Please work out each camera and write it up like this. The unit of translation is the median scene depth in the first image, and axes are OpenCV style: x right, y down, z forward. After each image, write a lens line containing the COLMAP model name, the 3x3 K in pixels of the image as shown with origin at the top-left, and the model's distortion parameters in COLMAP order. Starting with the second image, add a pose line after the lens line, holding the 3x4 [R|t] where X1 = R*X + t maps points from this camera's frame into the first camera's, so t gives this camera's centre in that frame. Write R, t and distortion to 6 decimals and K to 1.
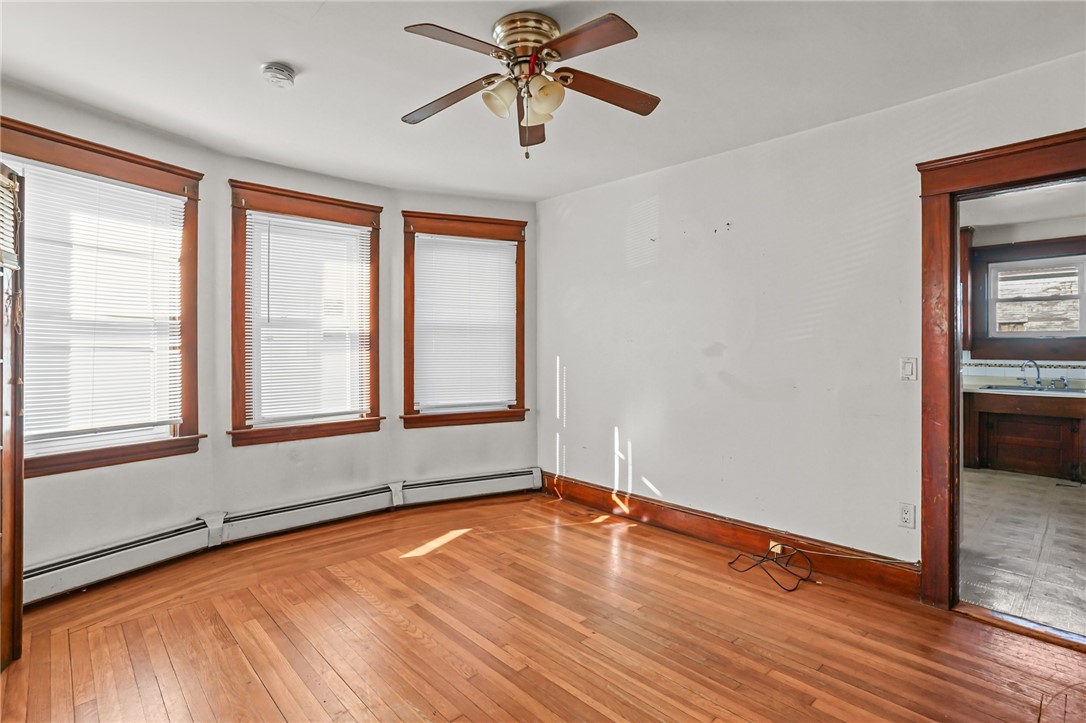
lens RADIAL K [[535.4, 0, 543.4], [0, 535.4, 341.7], [0, 0, 1]] dist [-0.061942, 0.037140]
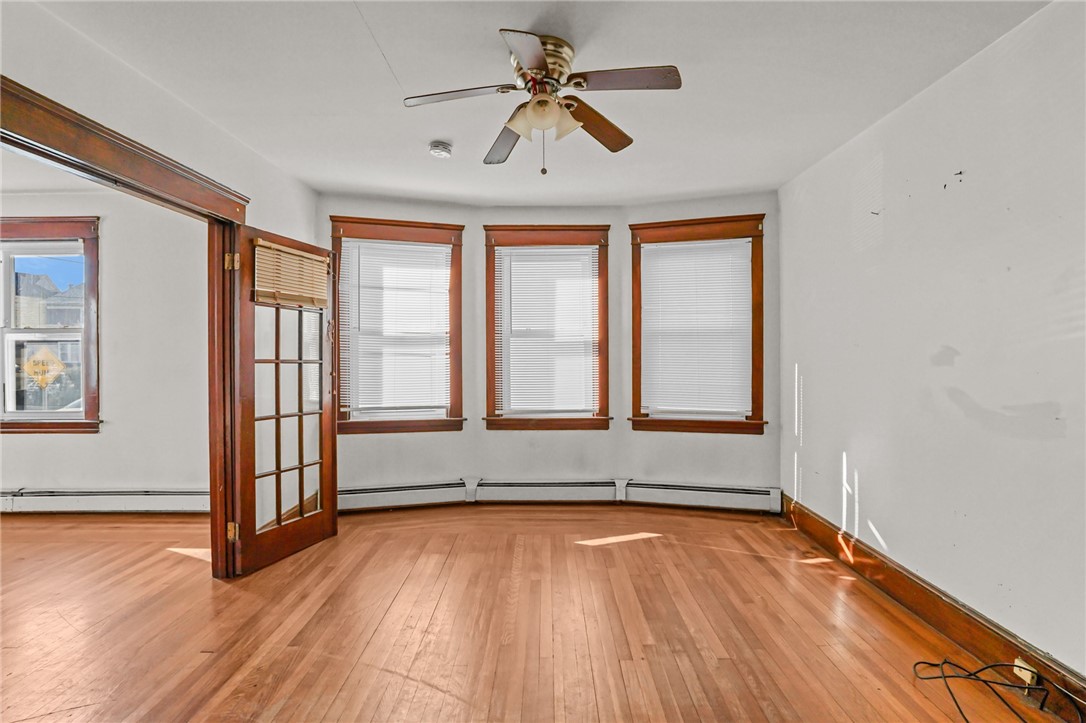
lens RADIAL K [[525.6, 0, 549.1], [0, 525.6, 355.0], [0, 0, 1]] dist [-0.063804, 0.035403]
pose [[0.727714, 0.001136, -0.685880, 0.355743], [0.007259, 0.999930, 0.009358, 0.002601], [0.685843, -0.011789, 0.727654, 0.135233]]
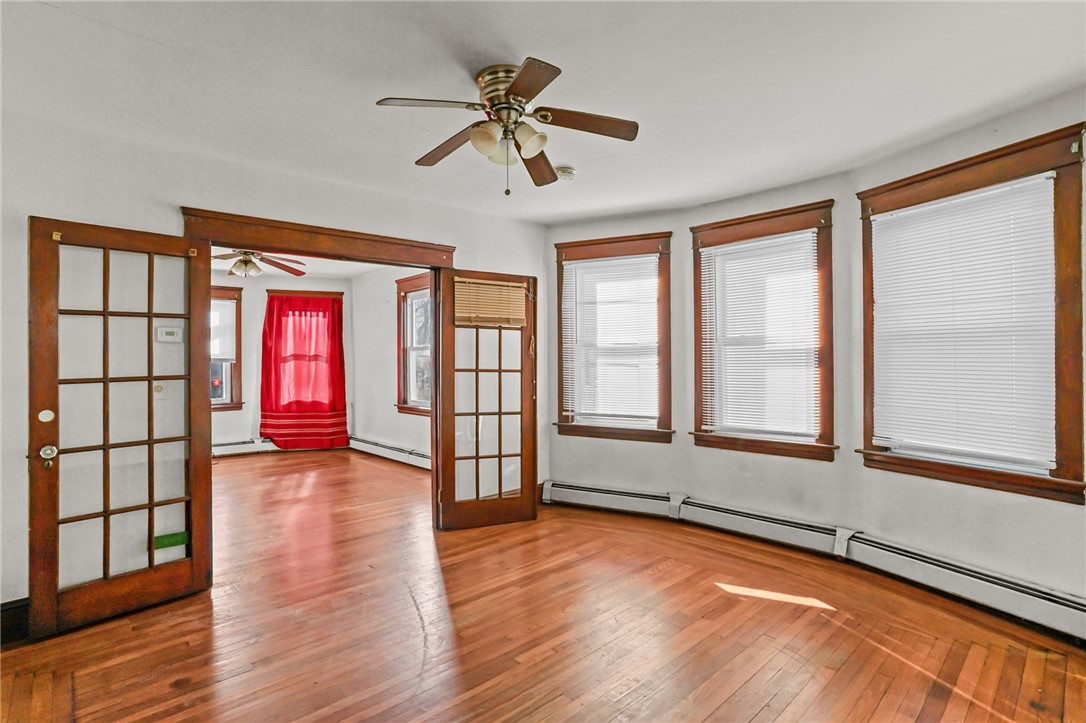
lens RADIAL K [[538.0, 0, 552.7], [0, 538.0, 359.8], [0, 0, 1]] dist [-0.061515, 0.039884]
pose [[0.010295, -0.005887, -0.999930, 0.556367], [0.011210, 0.999921, -0.005772, 0.003919], [0.999884, -0.011150, 0.010360, 0.561957]]
